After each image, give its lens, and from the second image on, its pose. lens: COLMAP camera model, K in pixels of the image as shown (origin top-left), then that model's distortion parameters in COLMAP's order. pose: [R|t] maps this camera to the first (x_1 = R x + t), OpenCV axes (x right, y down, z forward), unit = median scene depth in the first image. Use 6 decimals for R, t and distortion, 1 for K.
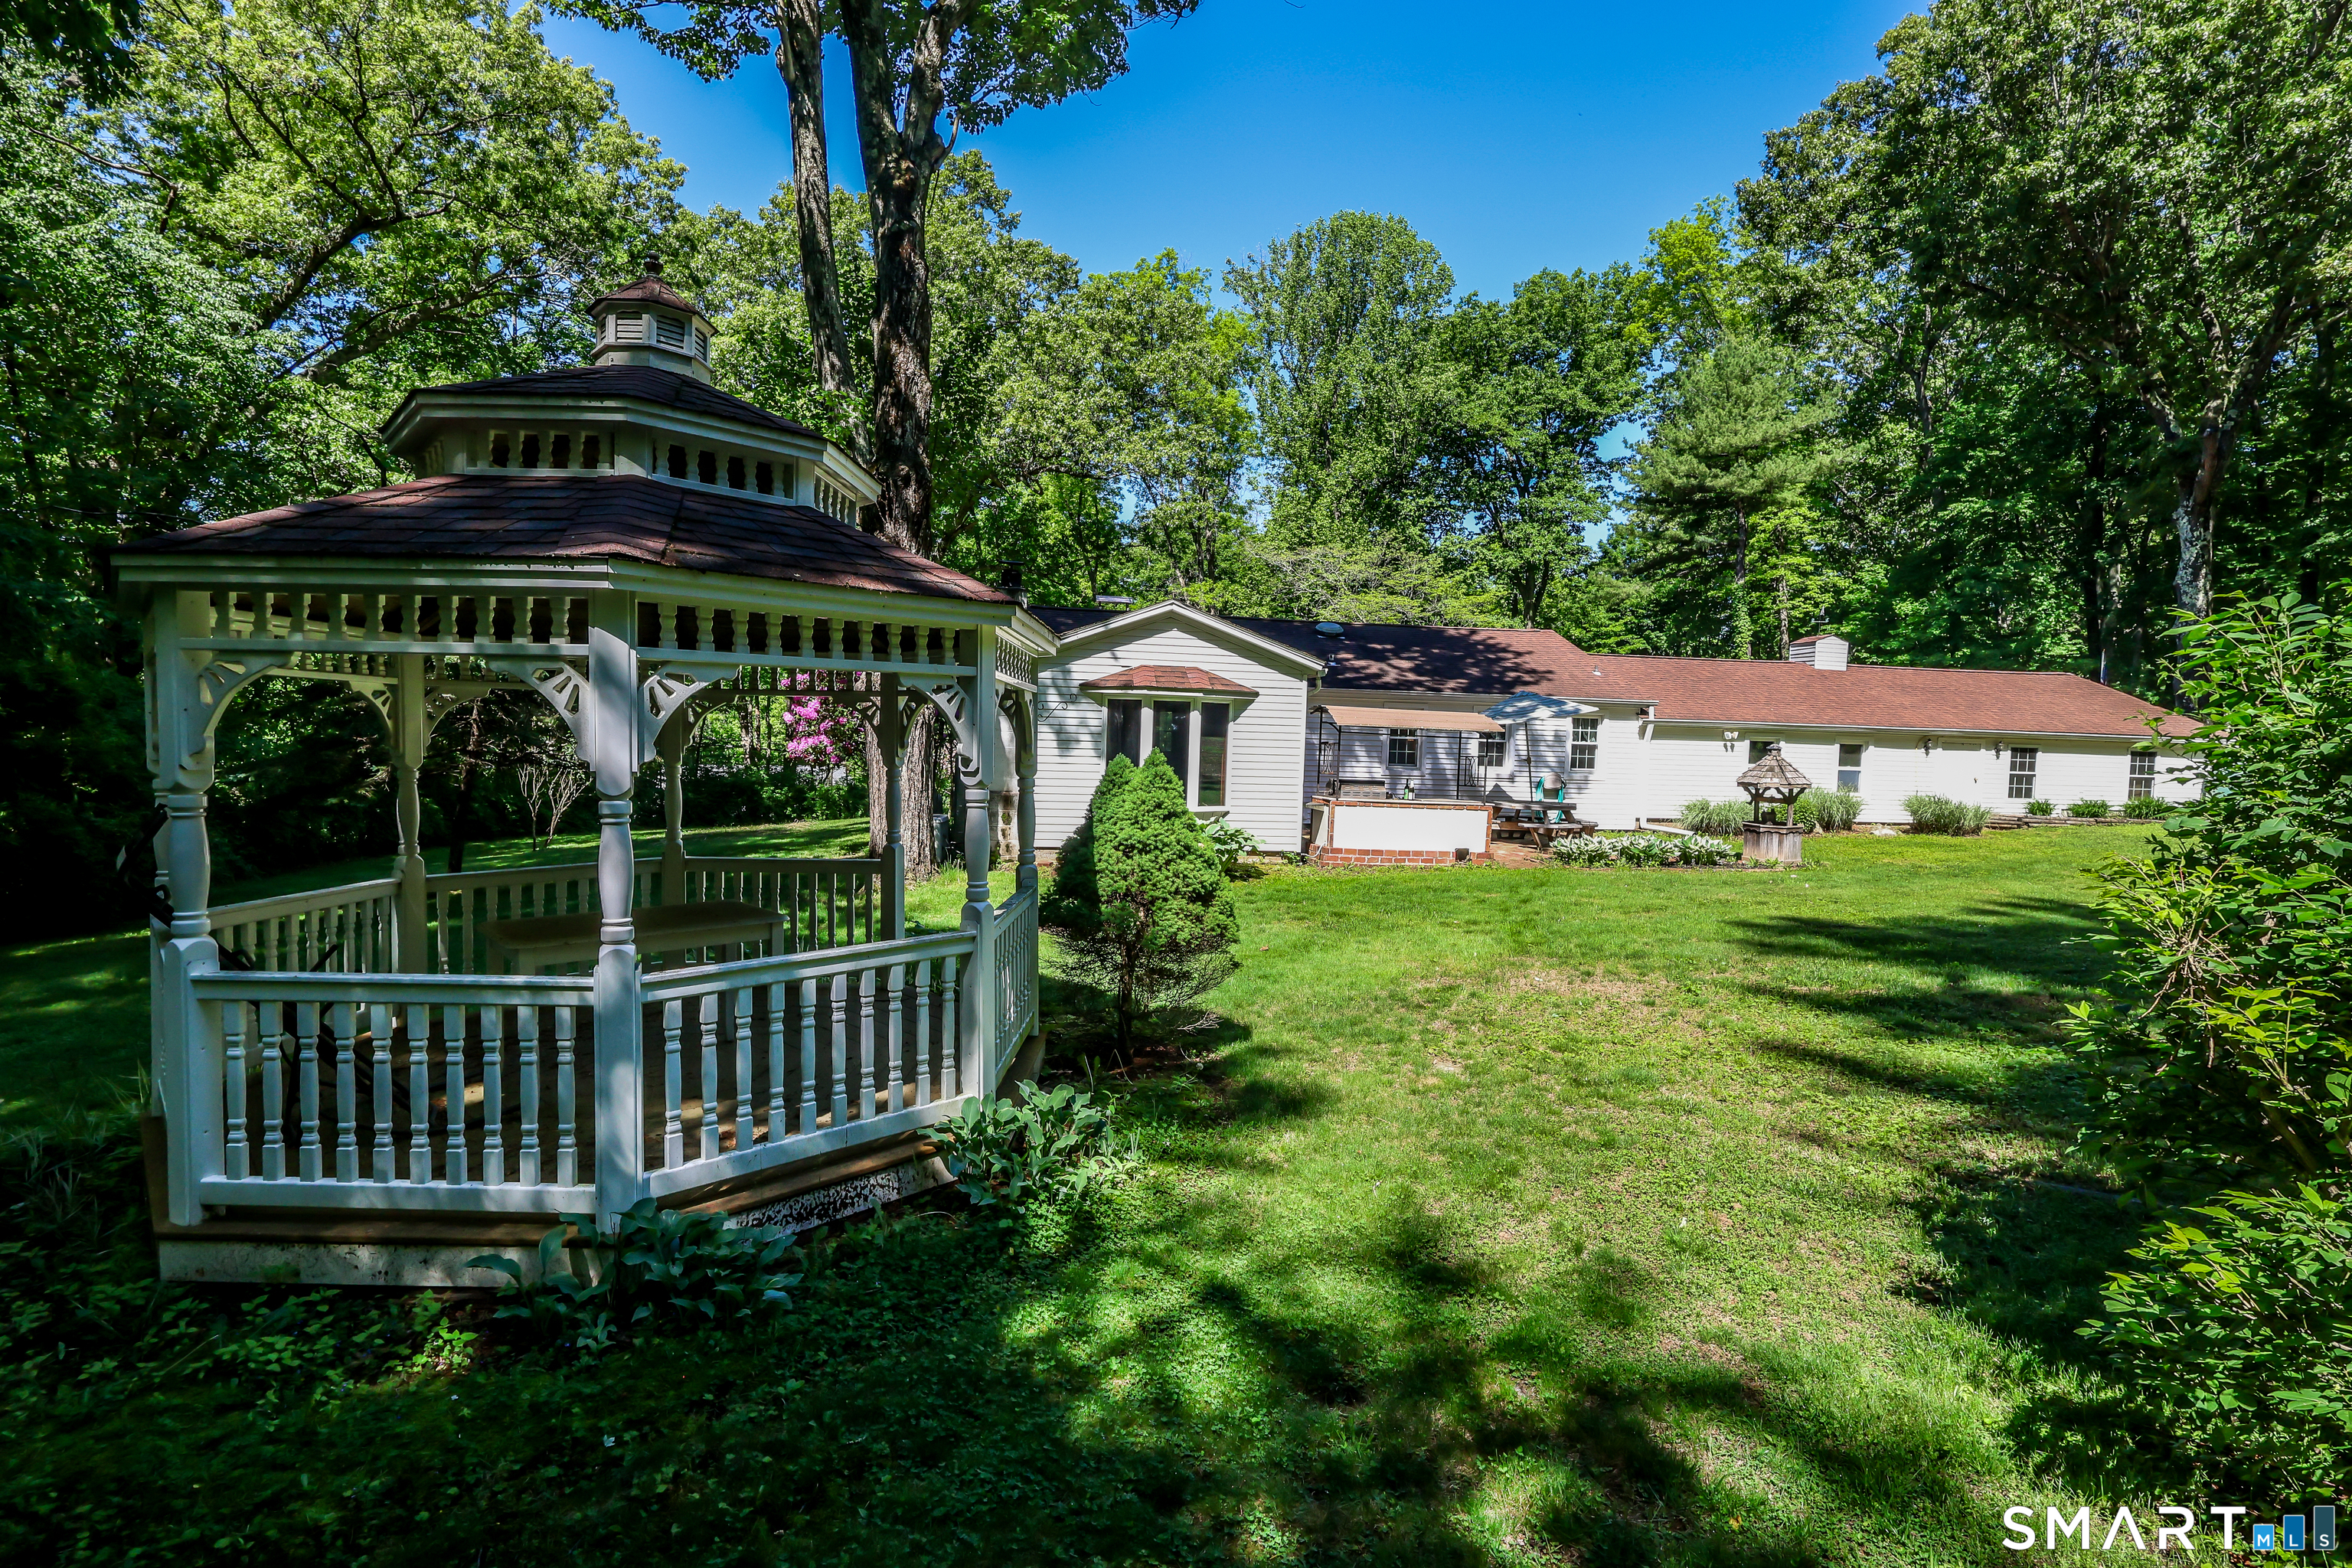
lens RADIAL K [[1088.4, 0, 1177.2], [0, 1088.4, 778.2], [0, 0, 1]] dist [0.000822, -0.000285]
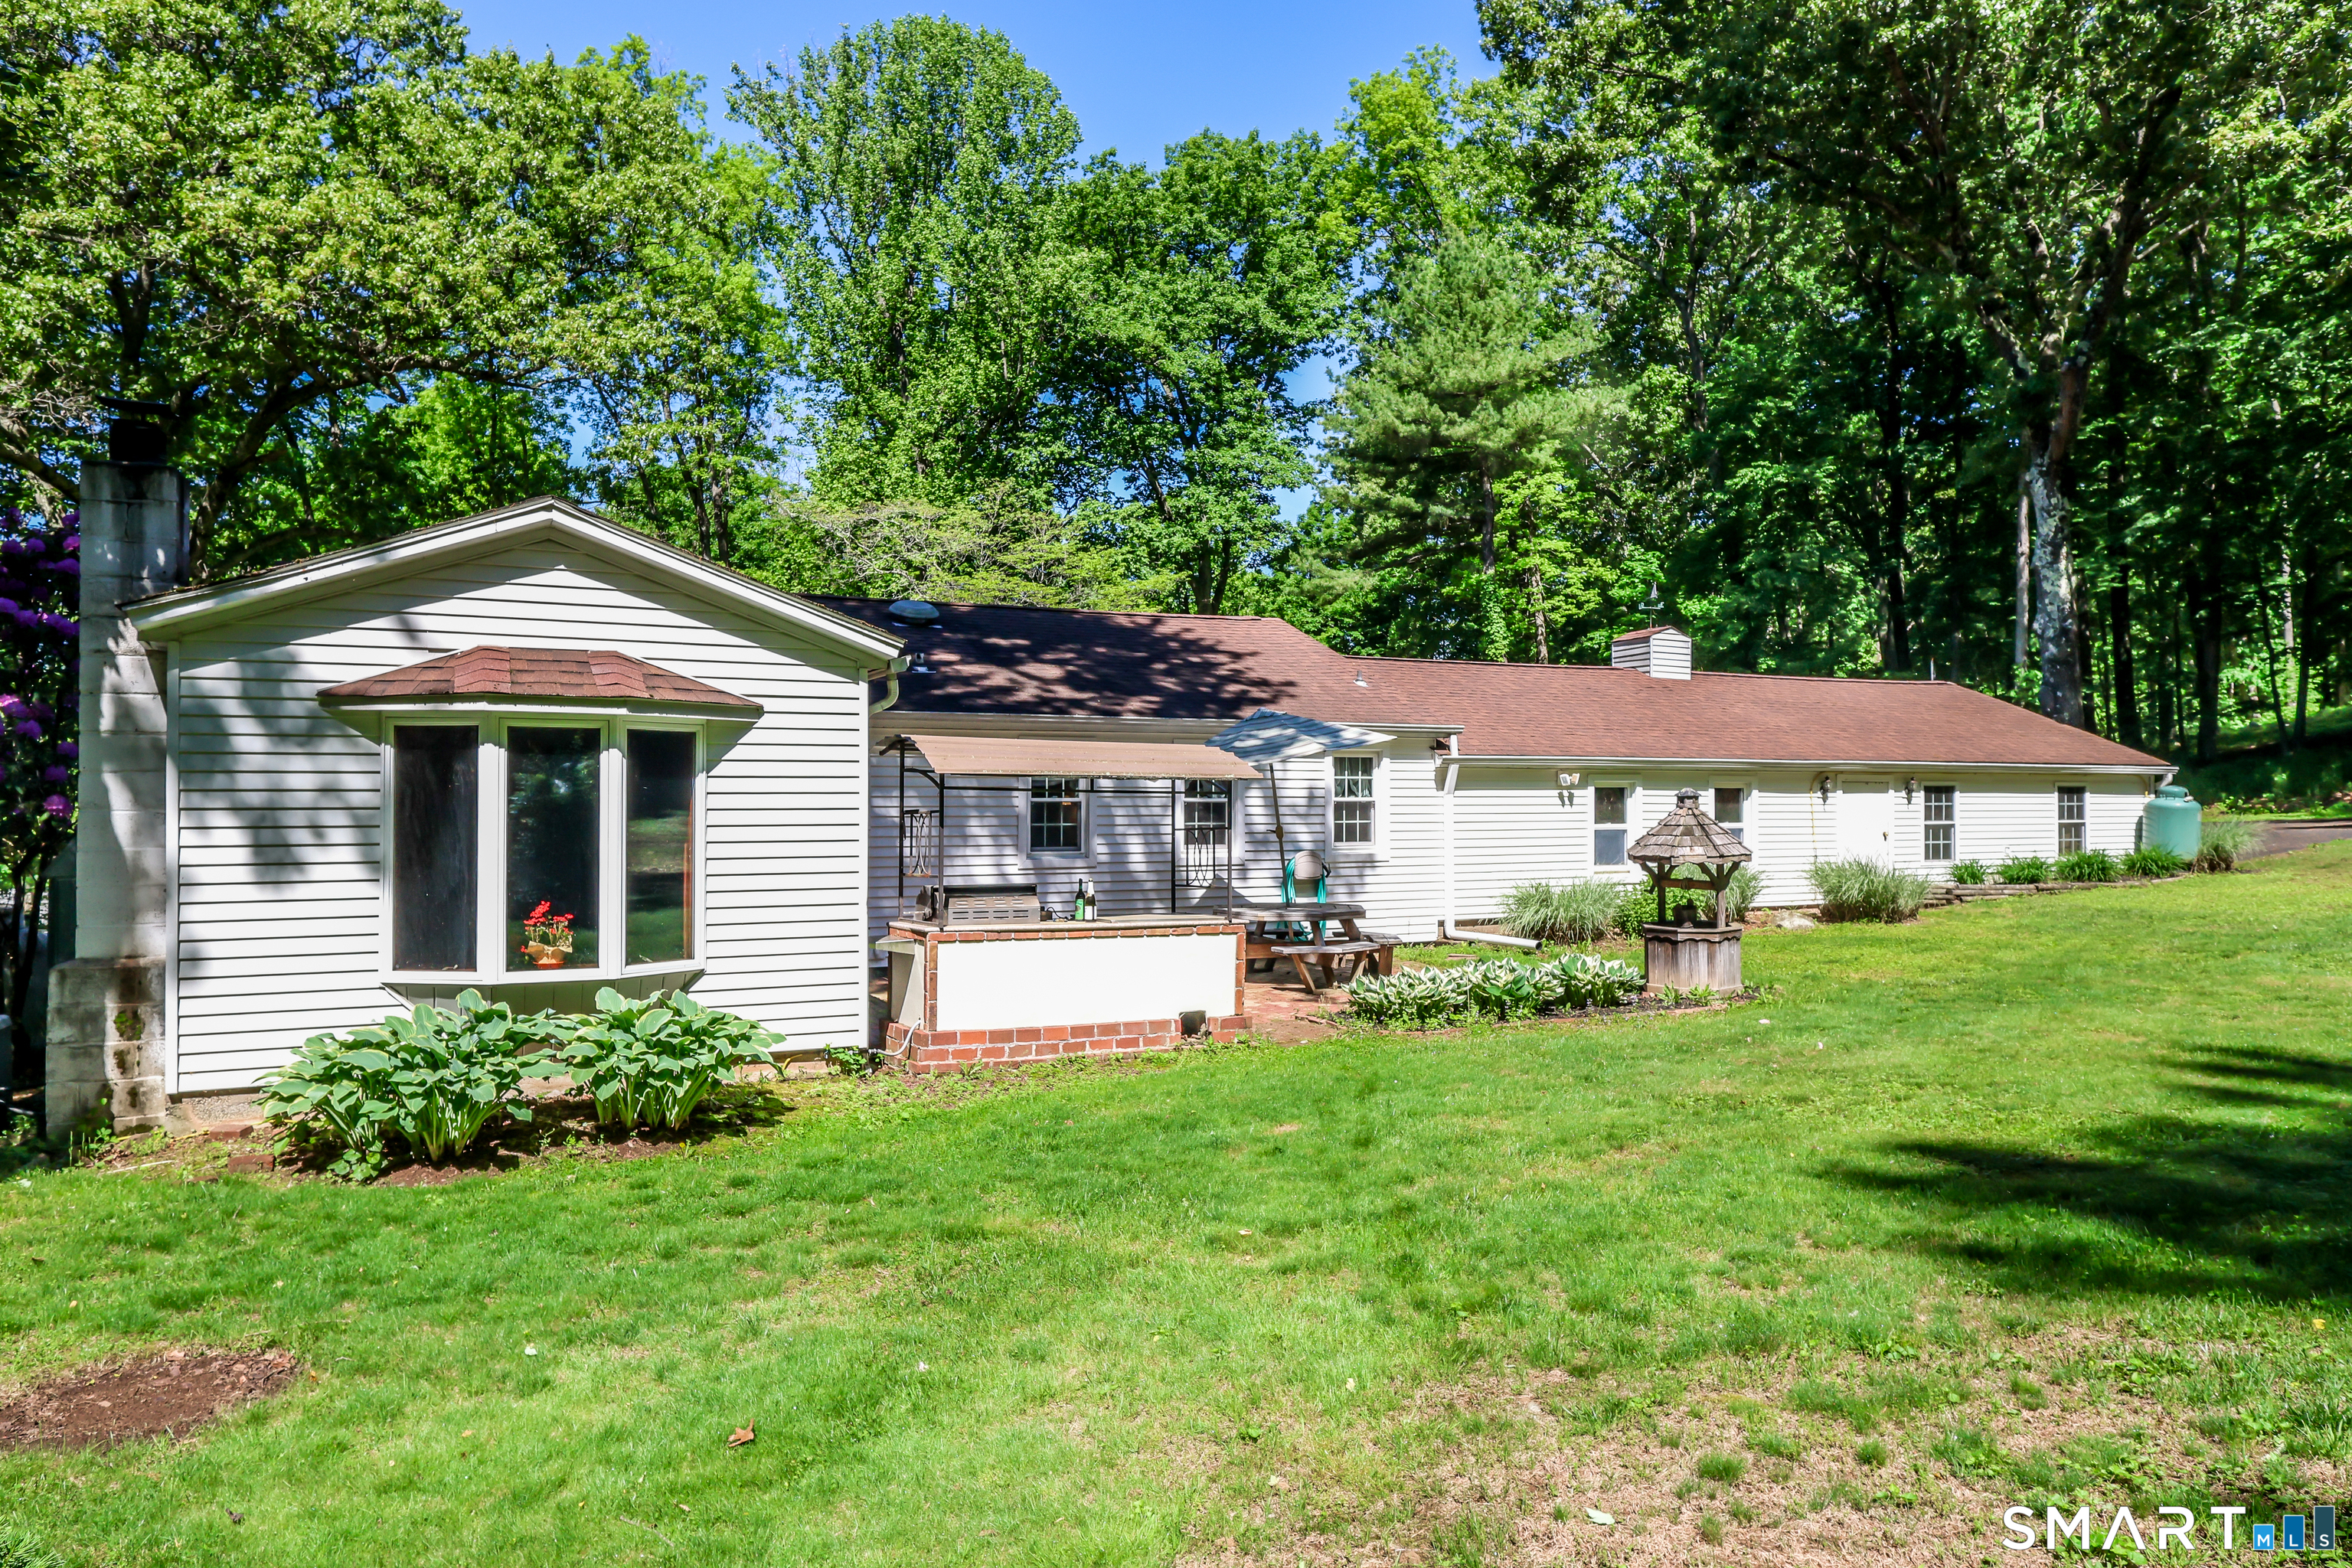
lens RADIAL K [[1565.4, 0, 1187.3], [0, 1565.4, 779.5], [0, 0, 1]] dist [0.000704, 0.003567]
pose [[0.952764, -0.028436, 0.302377, 0.019212], [0.045309, 0.997774, -0.048932, -0.003388], [-0.300312, 0.060321, 0.951932, 0.135023]]
